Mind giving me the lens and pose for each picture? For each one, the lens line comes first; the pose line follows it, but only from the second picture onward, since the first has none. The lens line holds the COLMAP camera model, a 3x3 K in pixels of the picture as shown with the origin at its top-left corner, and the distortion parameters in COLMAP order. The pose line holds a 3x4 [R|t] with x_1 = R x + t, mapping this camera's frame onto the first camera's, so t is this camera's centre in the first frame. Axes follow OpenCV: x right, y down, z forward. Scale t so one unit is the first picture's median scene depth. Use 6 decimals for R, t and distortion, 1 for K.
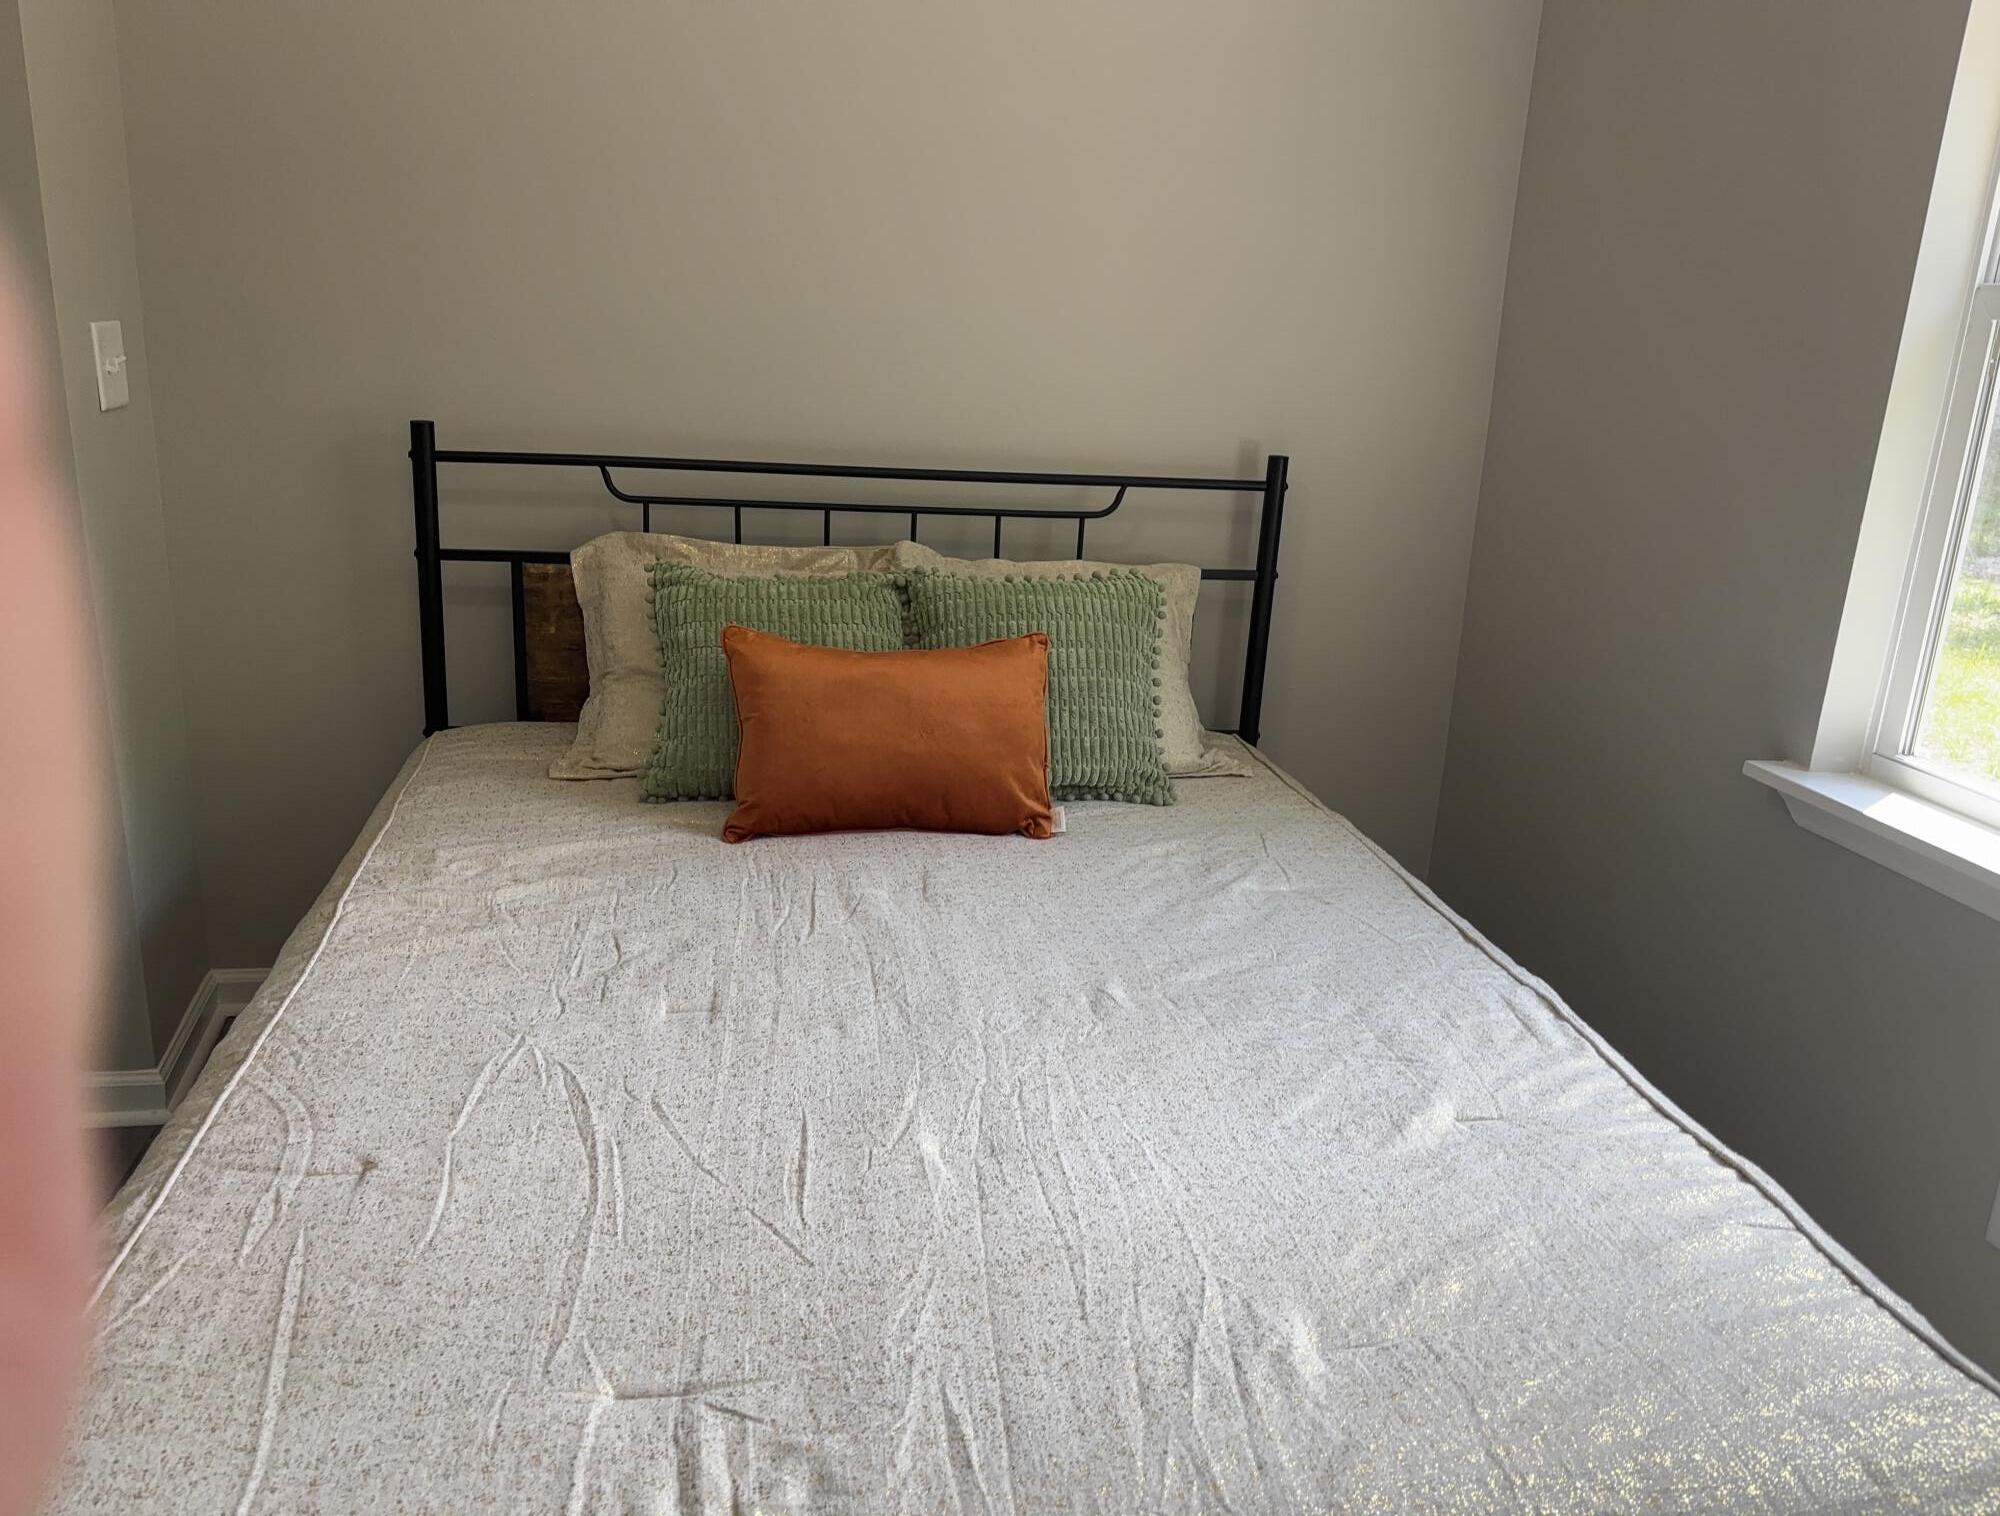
lens RADIAL K [[1546.5, 0, 1002.7], [0, 1546.5, 760.3], [0, 0, 1]] dist [0.057229, -0.055277]
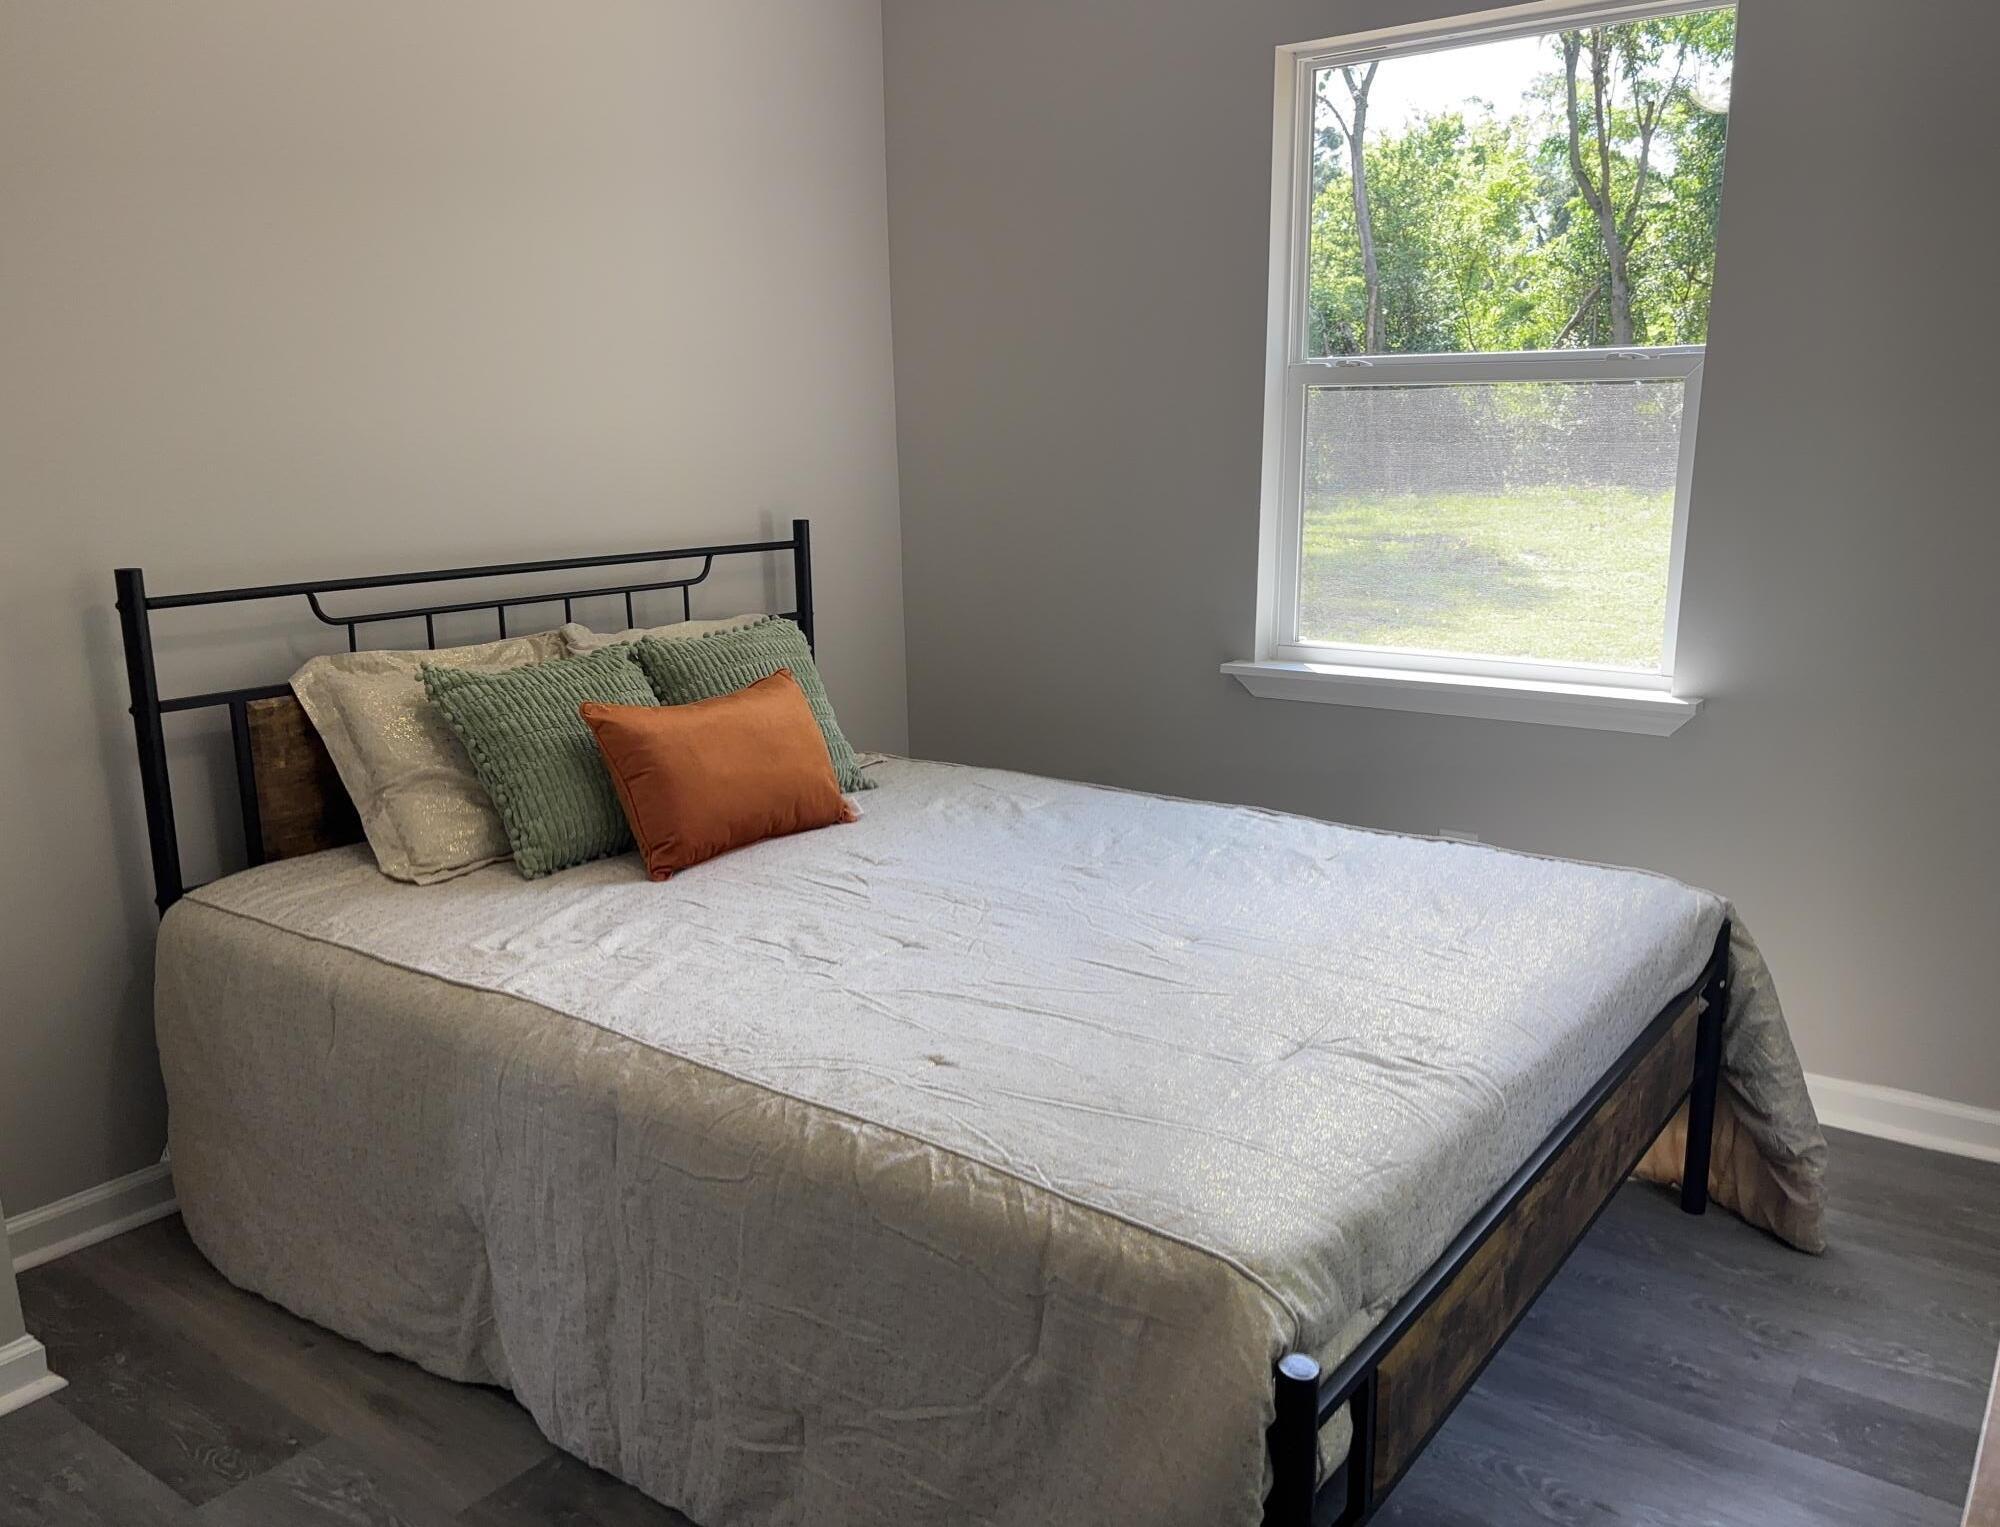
lens RADIAL K [[1546.5, 0, 1012.9], [0, 1546.5, 759.0], [0, 0, 1]] dist [0.057229, -0.055277]
pose [[0.731823, -0.205576, 0.649749, -0.609081], [0.242267, 0.969617, 0.033910, -0.009040], [-0.636979, 0.132597, 0.759392, -0.042124]]
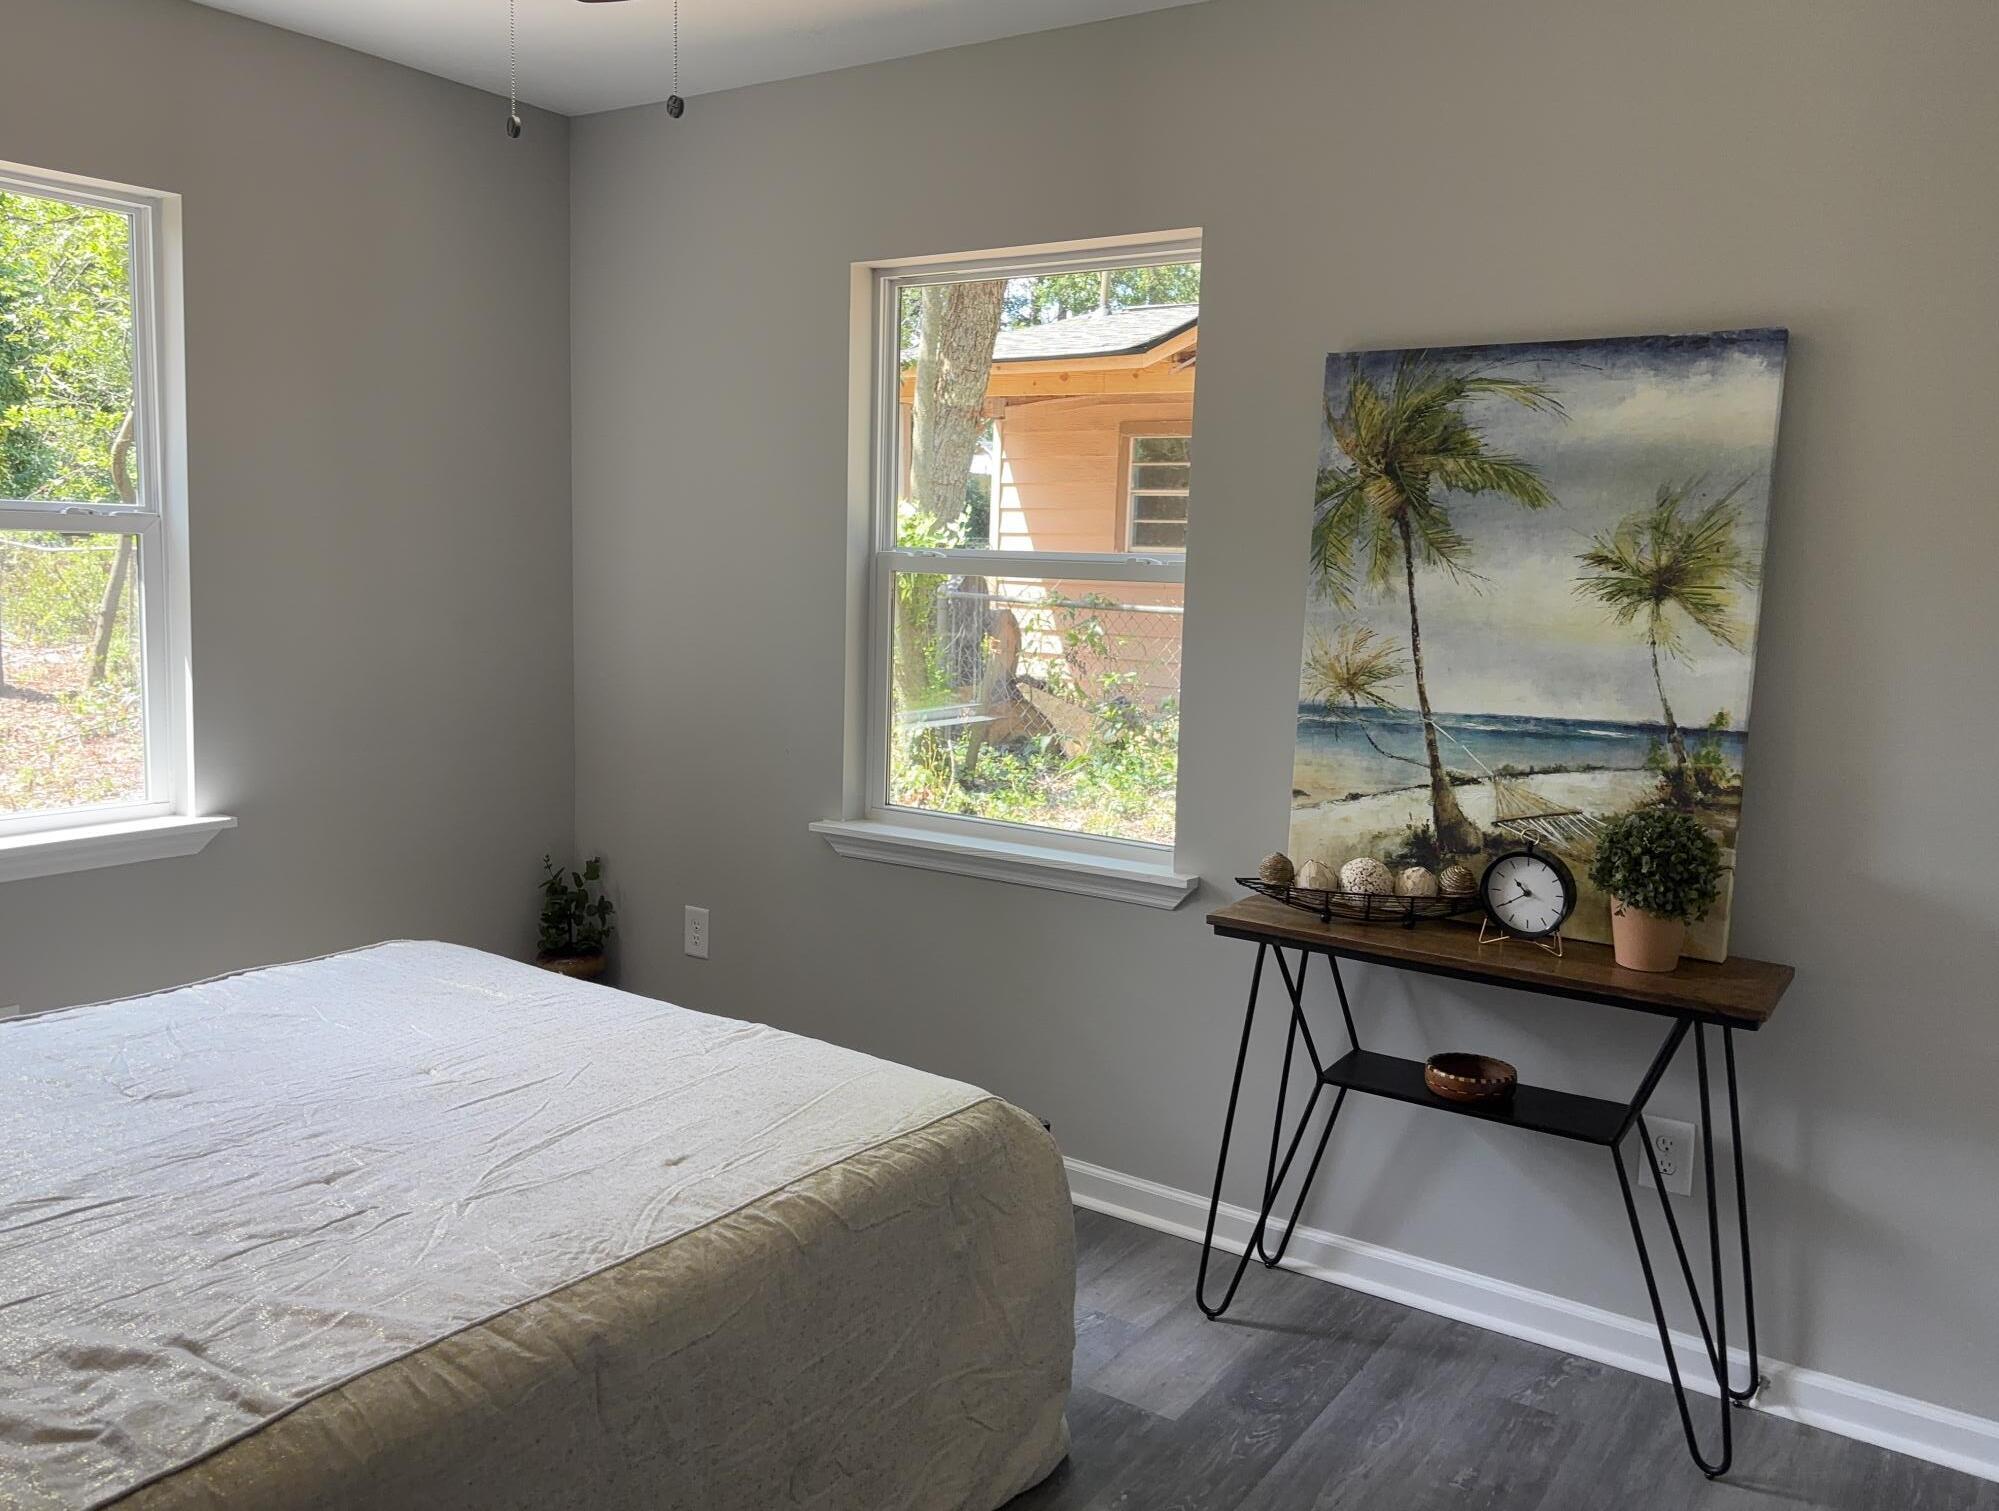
lens RADIAL K [[1603.5, 0, 1009.4], [0, 1603.5, 750.5], [0, 0, 1]] dist [-0.003361, -0.008539]
pose [[-0.707418, -0.162465, 0.687870, -0.844123], [0.139100, 0.922188, 0.360861, -0.315377], [-0.692973, 0.350962, -0.629773, 0.835903]]
